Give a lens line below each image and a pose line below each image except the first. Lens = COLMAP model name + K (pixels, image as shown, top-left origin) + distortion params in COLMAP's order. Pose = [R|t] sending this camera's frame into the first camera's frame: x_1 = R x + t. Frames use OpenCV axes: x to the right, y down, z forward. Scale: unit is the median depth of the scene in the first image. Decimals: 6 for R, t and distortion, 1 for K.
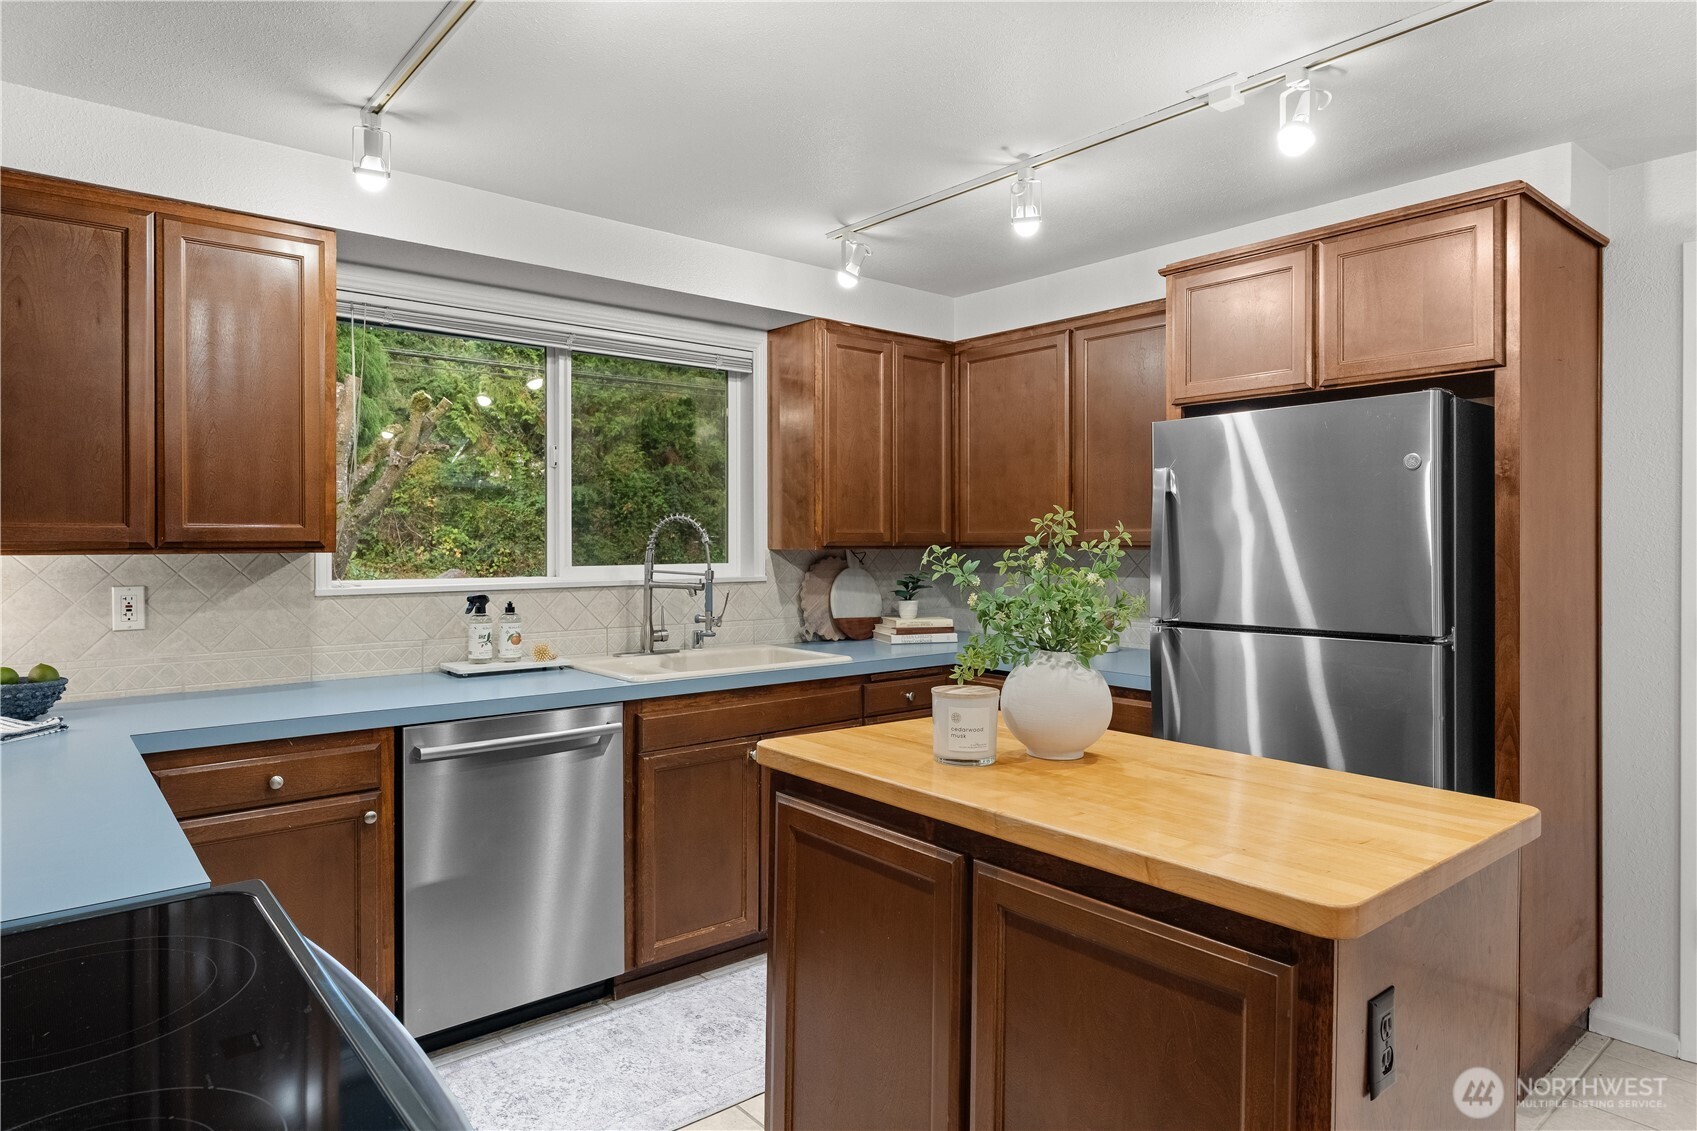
lens RADIAL K [[1007.5, 0, 848.0], [0, 1007.5, 544.1], [0, 0, 1]] dist [-0.022481, -0.000561]
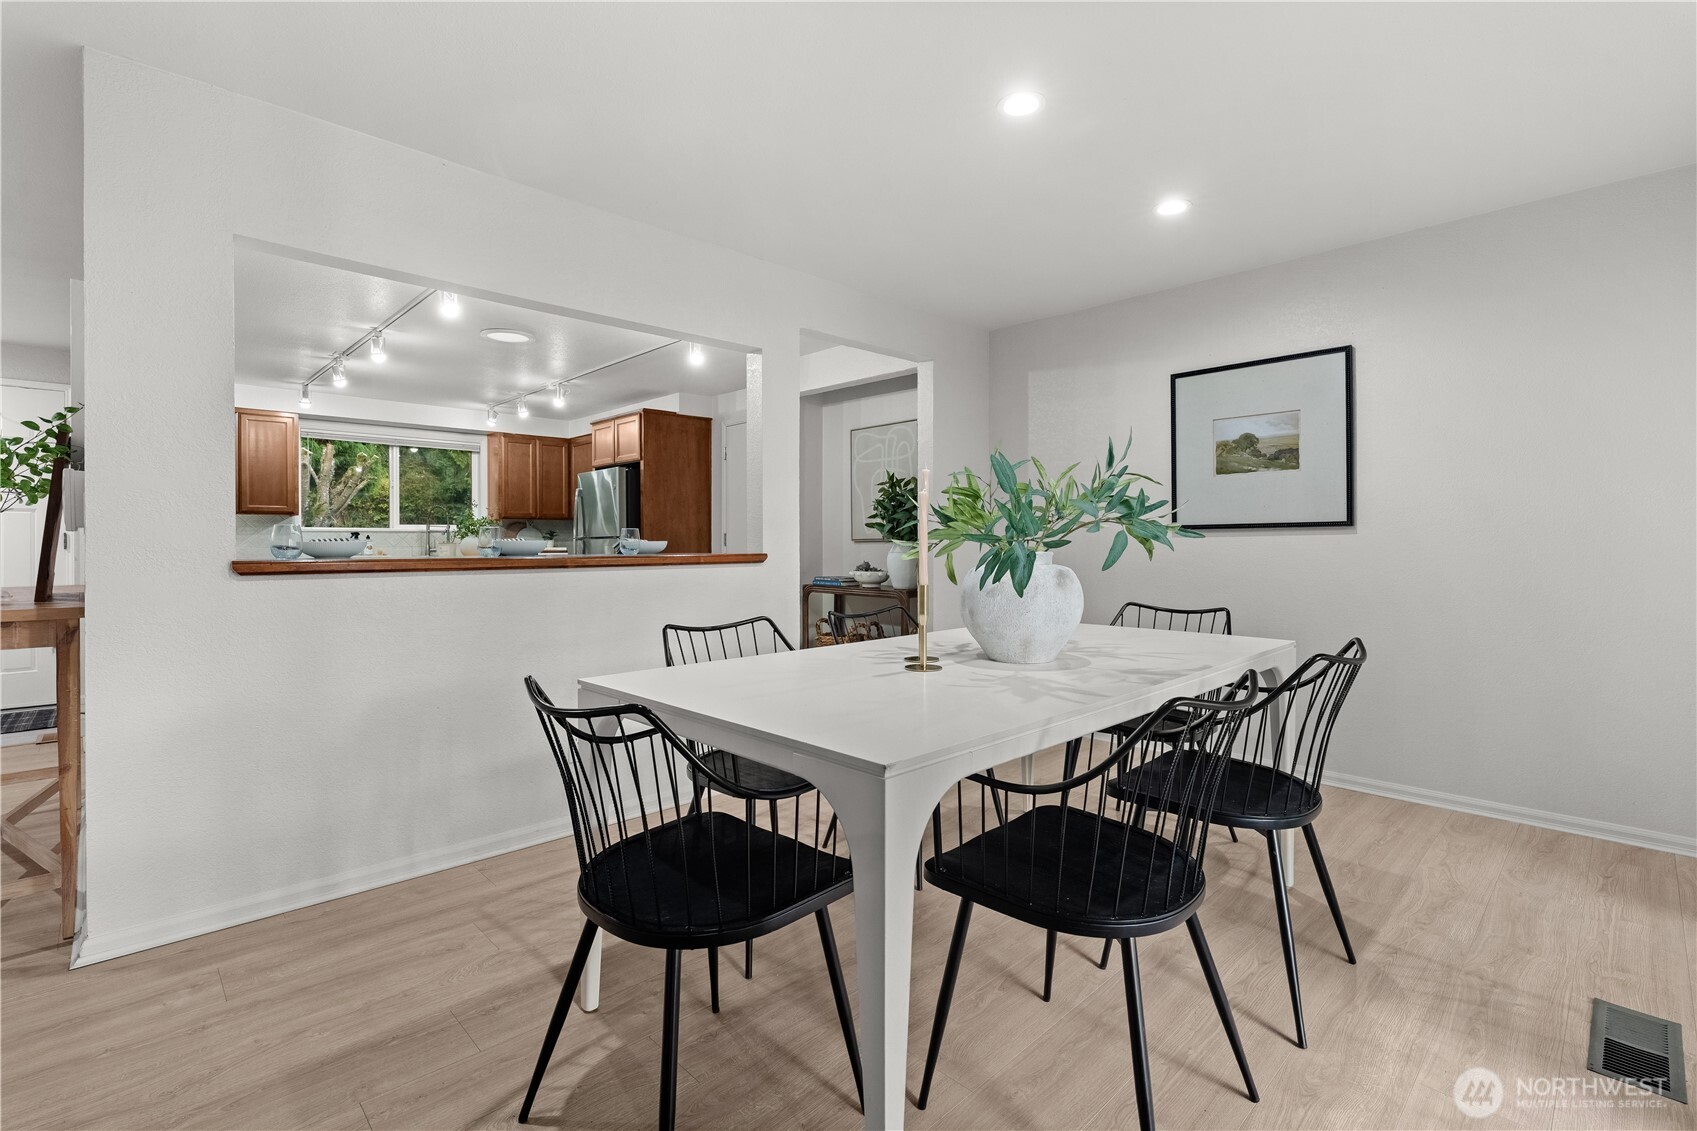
lens RADIAL K [[779.7, 0, 841.1], [0, 779.7, 548.2], [0, 0, 1]] dist [0.001171, 0.000419]
pose [[0.997310, -0.002555, 0.073261, 0.760394], [0.002091, 0.999977, 0.006422, 0.075038], [-0.073275, -0.006251, 0.997292, -1.185835]]
